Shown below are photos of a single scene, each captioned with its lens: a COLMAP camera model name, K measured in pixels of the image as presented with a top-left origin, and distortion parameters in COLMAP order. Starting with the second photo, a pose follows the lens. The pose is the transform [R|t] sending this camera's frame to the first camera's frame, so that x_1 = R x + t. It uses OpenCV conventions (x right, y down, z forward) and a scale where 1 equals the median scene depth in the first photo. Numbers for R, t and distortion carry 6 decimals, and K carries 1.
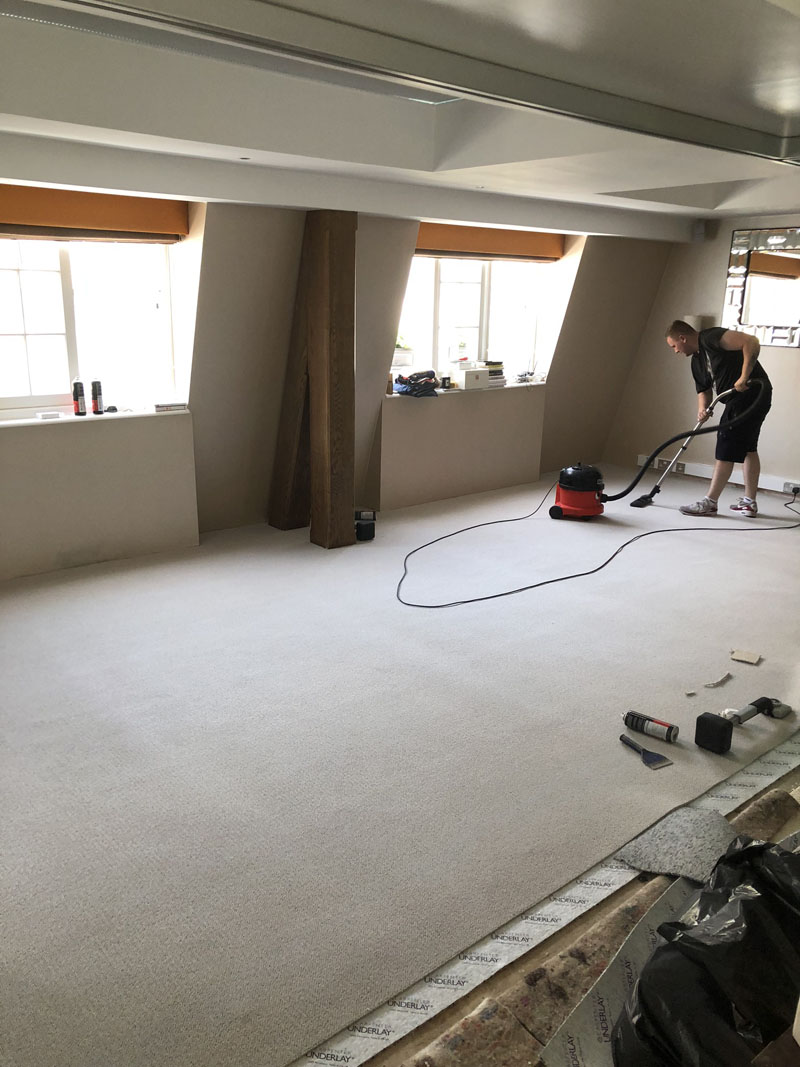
lens RADIAL K [[864.1, 0, 400.0], [0, 864.1, 533.5], [0, 0, 1]] dist [0.007081, 0.005685]
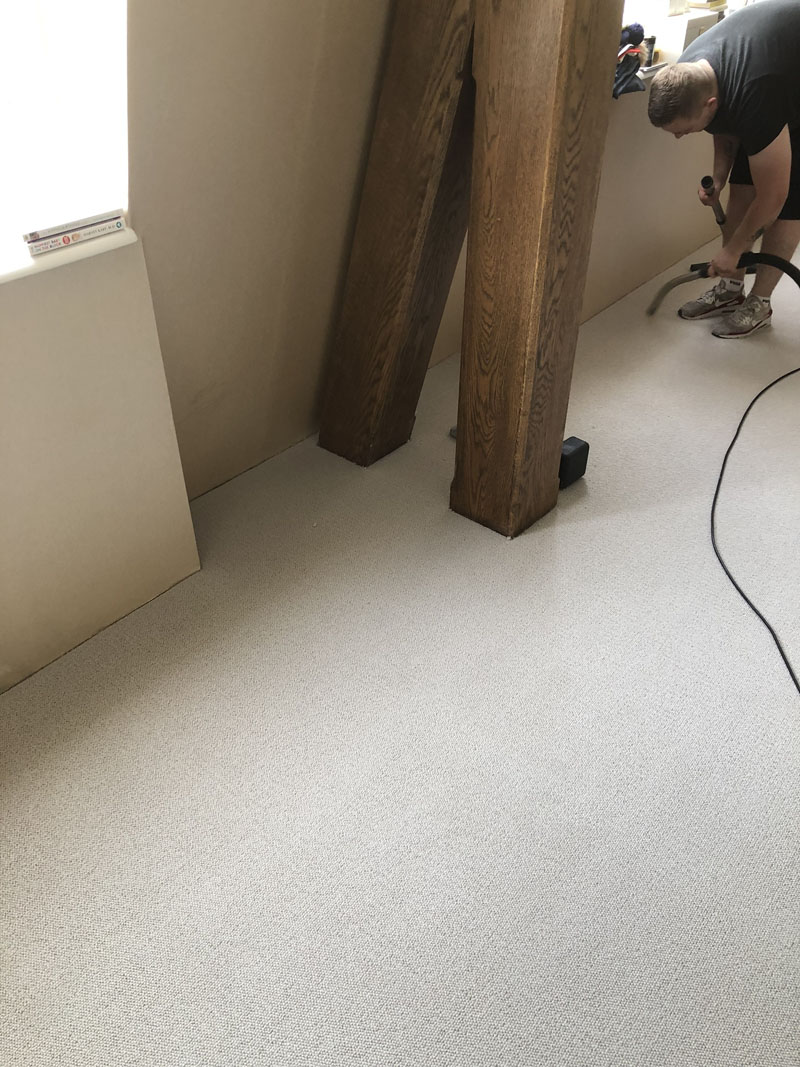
lens RADIAL K [[914.0, 0, 400.0], [0, 914.0, 533.5], [0, 0, 1]] dist [-0.002064, -0.000839]
pose [[0.986032, -0.108866, 0.126052, -0.326880], [0.057023, 0.931732, 0.358641, -0.247560], [-0.156491, -0.346444, 0.924925, 1.036780]]
